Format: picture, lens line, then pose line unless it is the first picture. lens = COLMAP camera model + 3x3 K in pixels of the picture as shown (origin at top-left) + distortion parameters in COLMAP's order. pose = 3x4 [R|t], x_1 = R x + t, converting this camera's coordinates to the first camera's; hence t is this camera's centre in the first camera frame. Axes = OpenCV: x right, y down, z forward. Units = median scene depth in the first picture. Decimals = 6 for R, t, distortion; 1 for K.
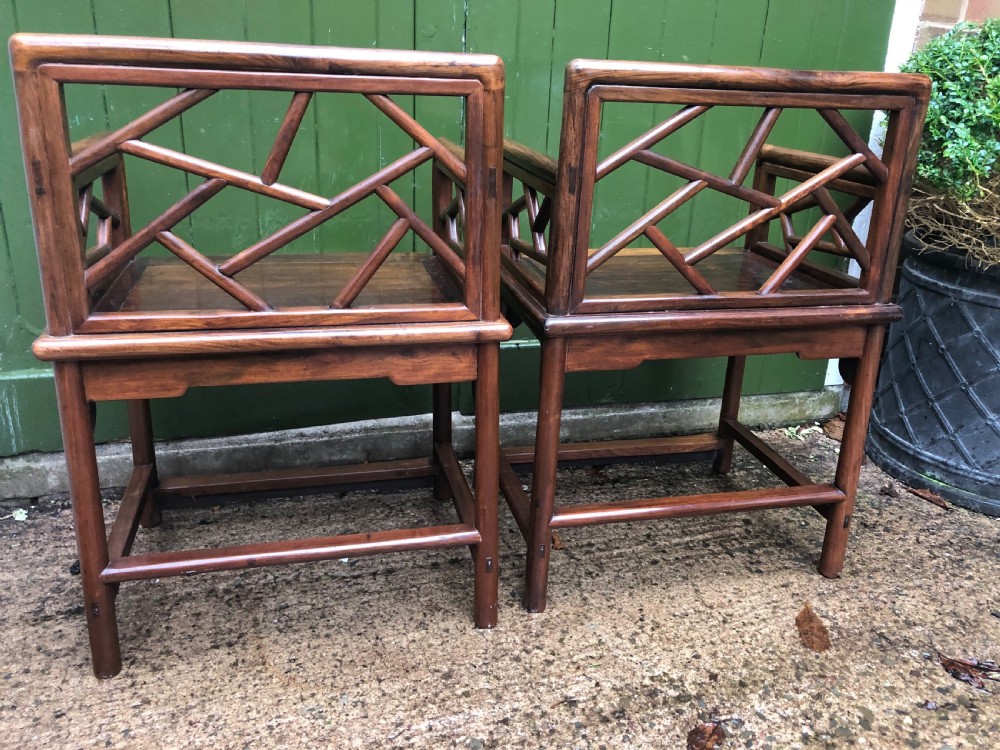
lens RADIAL K [[823.6, 0, 511.0], [0, 823.6, 367.9], [0, 0, 1]] dist [0.008254, 0.006799]
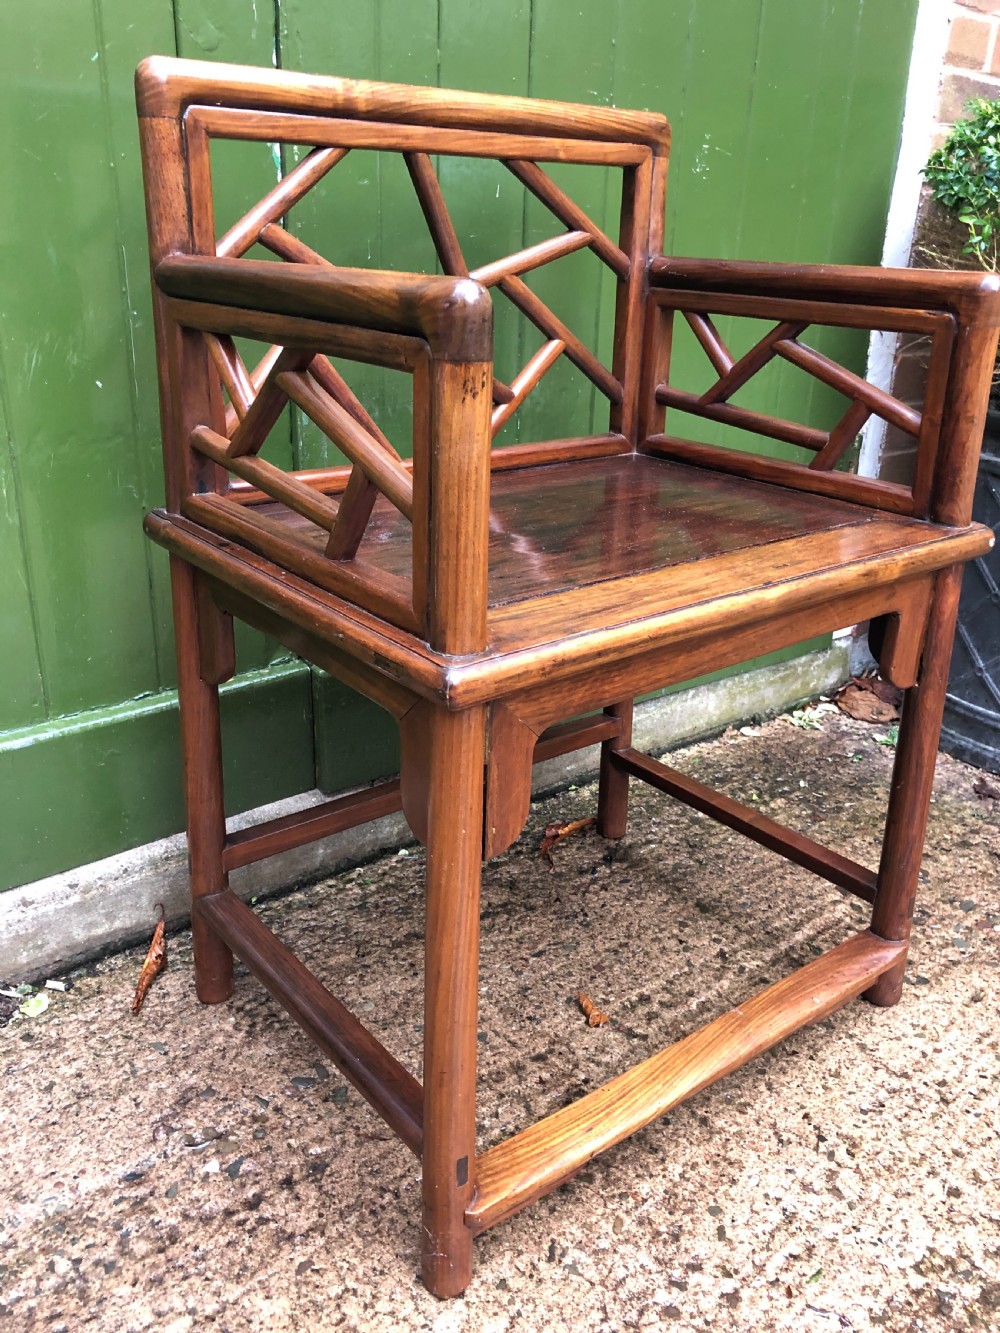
lens RADIAL K [[1097.9, 0, 502.8], [0, 1097.9, 660.4], [0, 0, 1]] dist [0.008254, 0.006799]
pose [[0.940383, -0.145537, 0.307408, -0.208686], [0.134834, 0.989290, 0.055894, -0.071278], [-0.312250, -0.011113, 0.949935, 0.373774]]
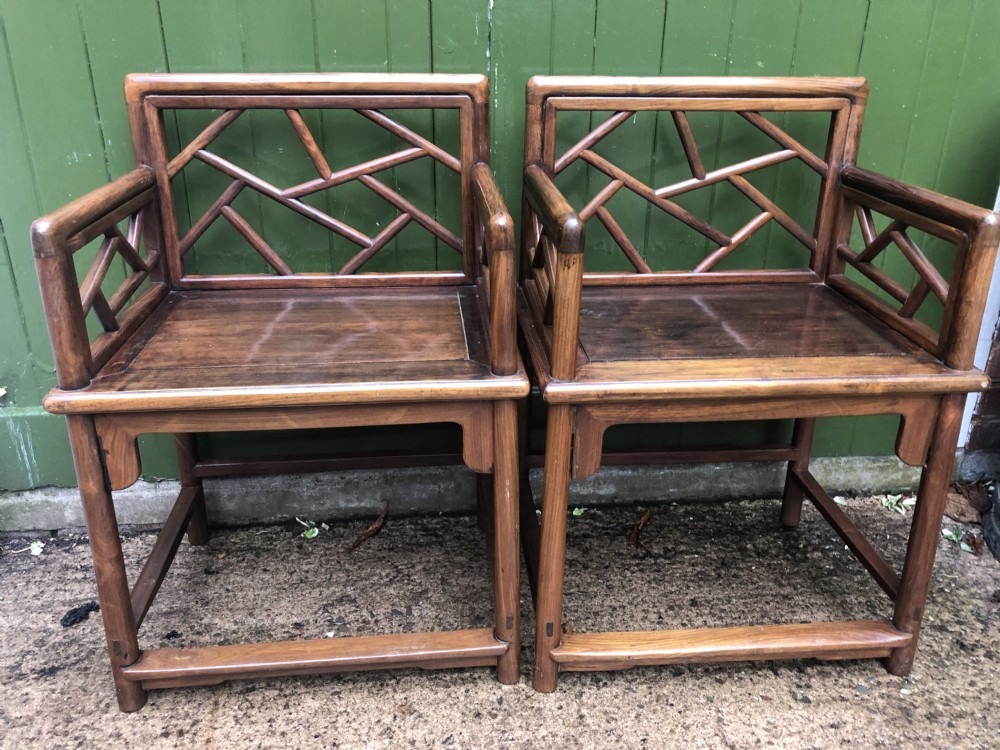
lens RADIAL K [[823.6, 0, 500.7], [0, 823.6, 365.3], [0, 0, 1]] dist [0.008254, 0.006799]
pose [[0.980184, 0.045317, -0.192834, 0.157761], [-0.038415, 0.998485, 0.039384, -0.117601], [0.194327, -0.031196, 0.980441, 0.152095]]
